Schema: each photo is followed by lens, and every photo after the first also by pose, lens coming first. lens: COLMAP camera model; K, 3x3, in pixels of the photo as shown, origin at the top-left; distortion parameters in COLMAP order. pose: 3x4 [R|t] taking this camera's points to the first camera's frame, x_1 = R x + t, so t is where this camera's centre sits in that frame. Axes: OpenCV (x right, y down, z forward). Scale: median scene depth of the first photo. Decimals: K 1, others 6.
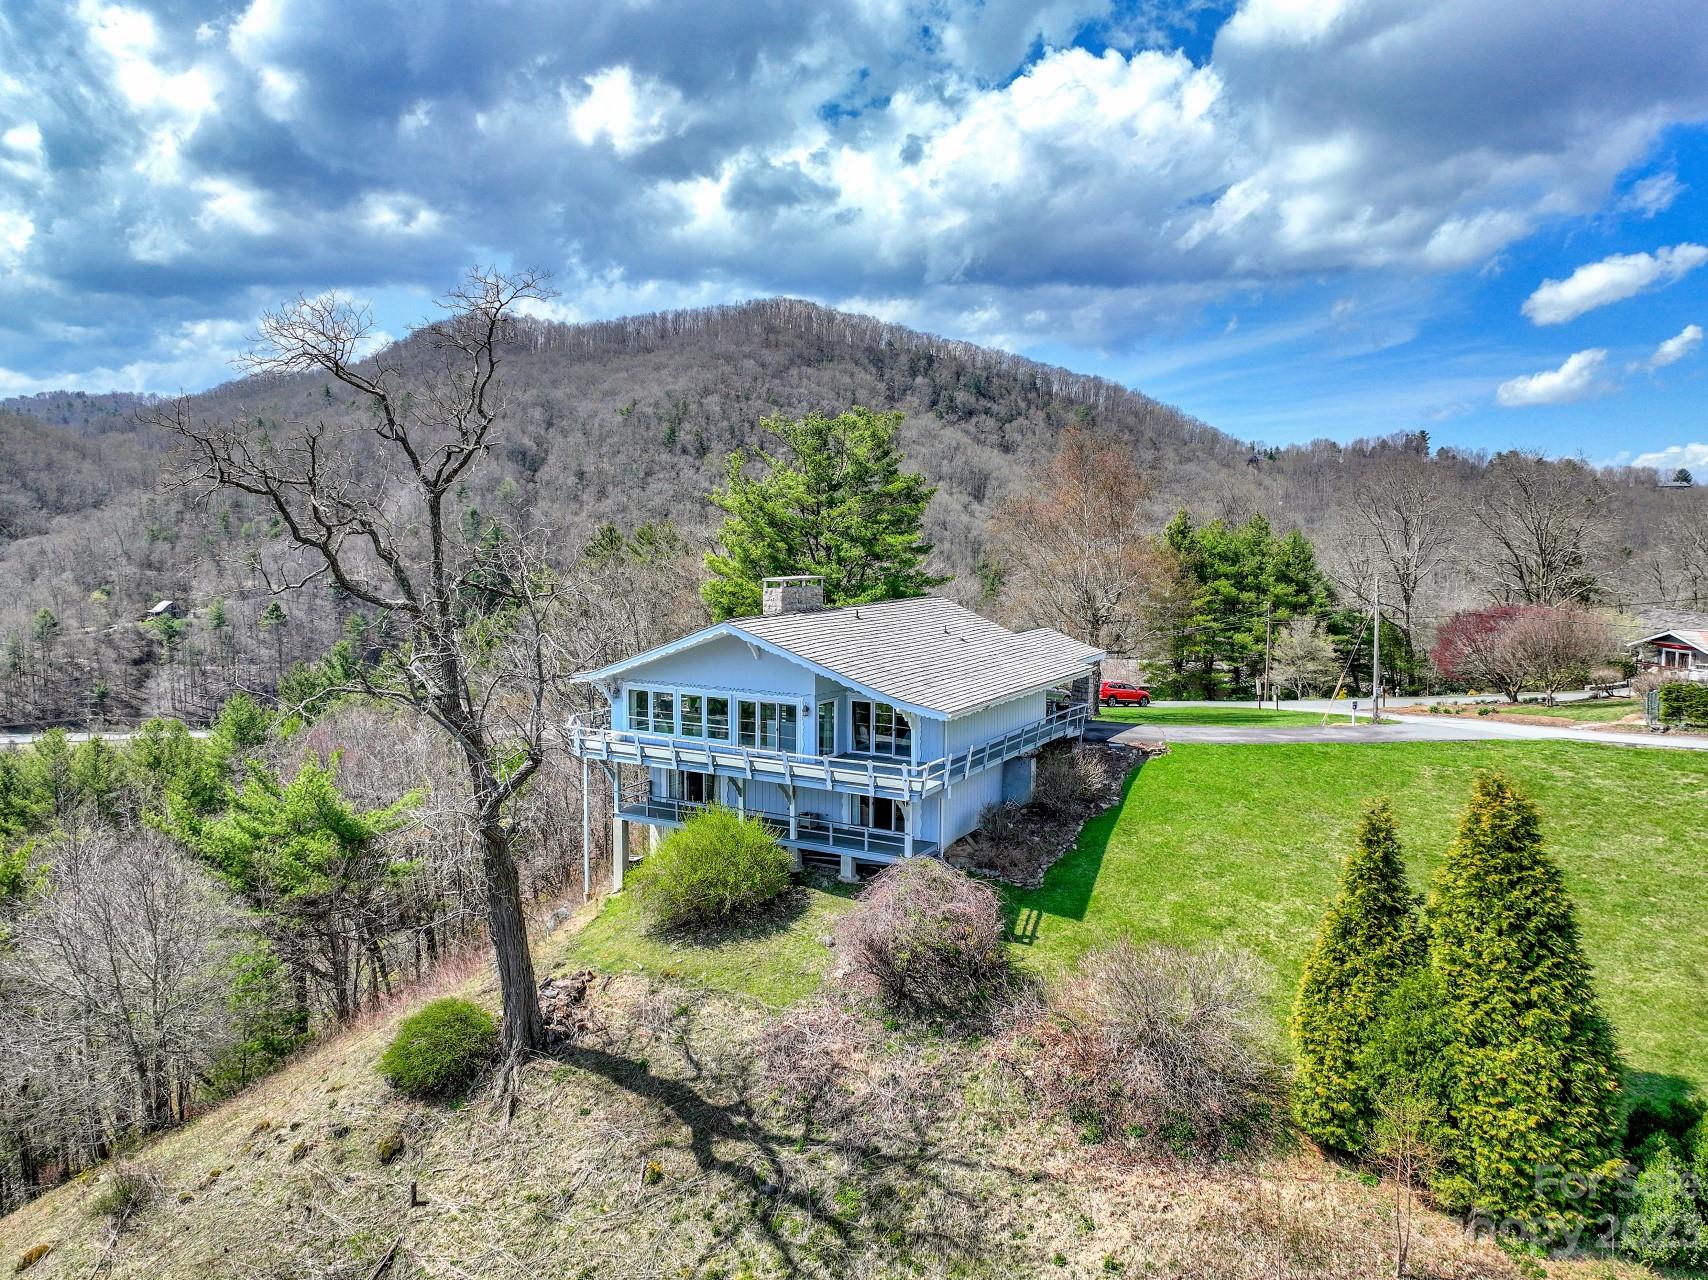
lens RADIAL K [[1193.9, 0, 865.5], [0, 1193.9, 639.1], [0, 0, 1]] dist [0.018770, 0.009204]
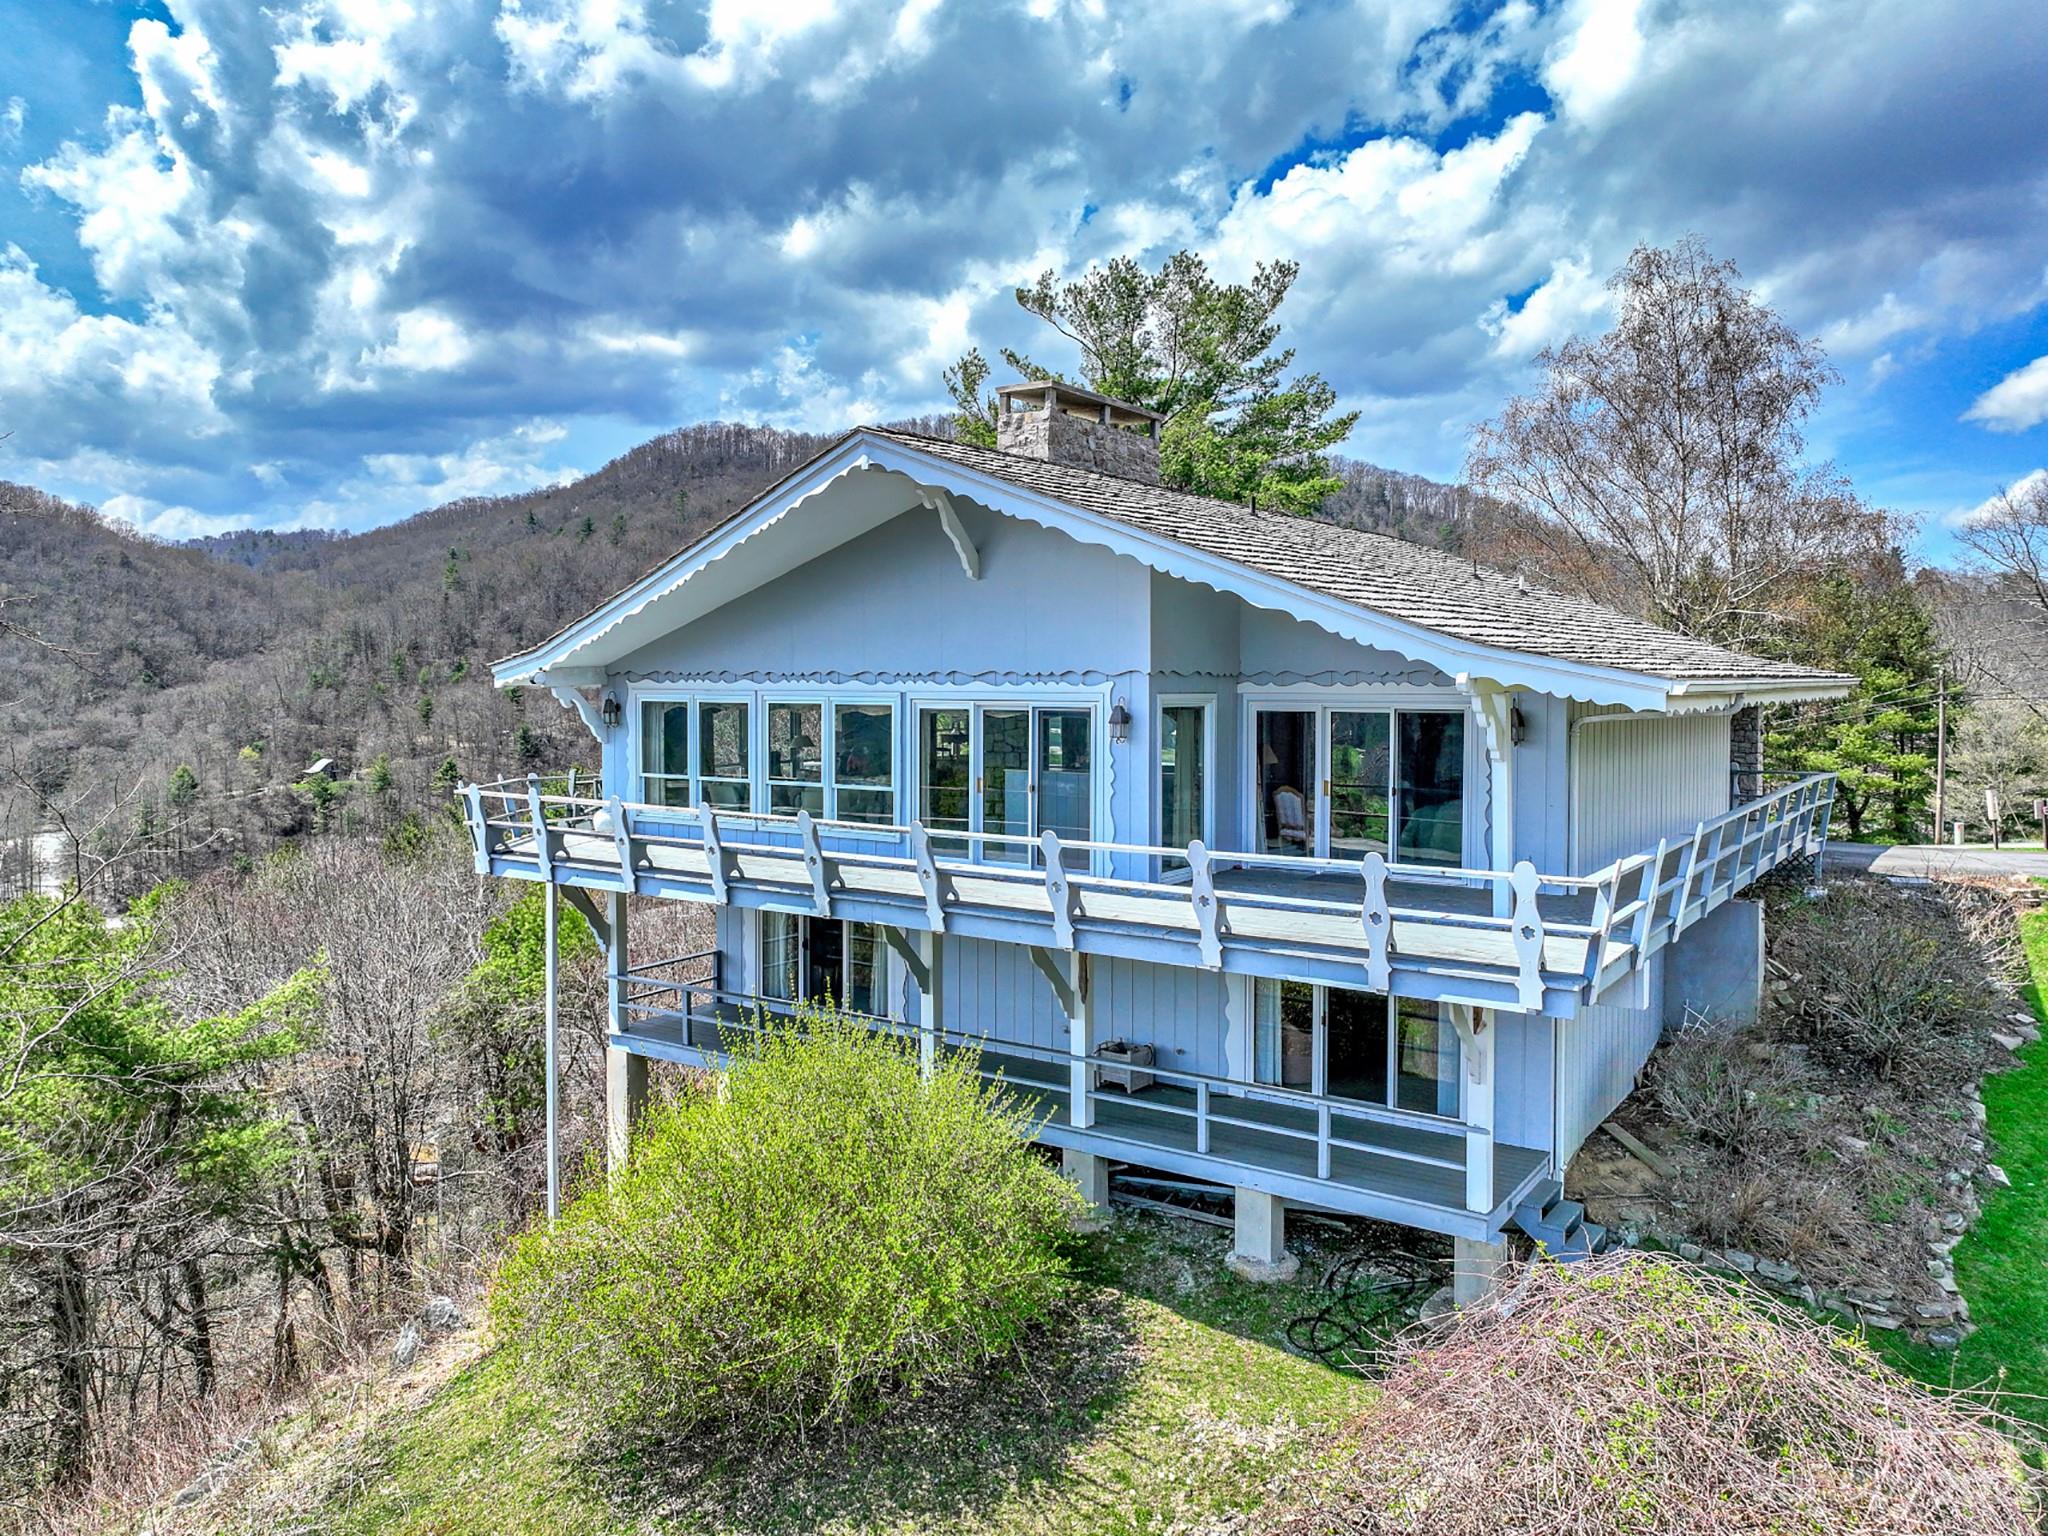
lens RADIAL K [[1431.5, 0, 1016.2], [0, 1431.5, 759.9], [0, 0, 1]] dist [0.018770, 0.009204]
pose [[0.994418, -0.001674, -0.105495, -0.035365], [-0.002774, 0.999114, -0.042000, 0.081288], [0.105472, 0.042058, 0.993533, 0.584019]]
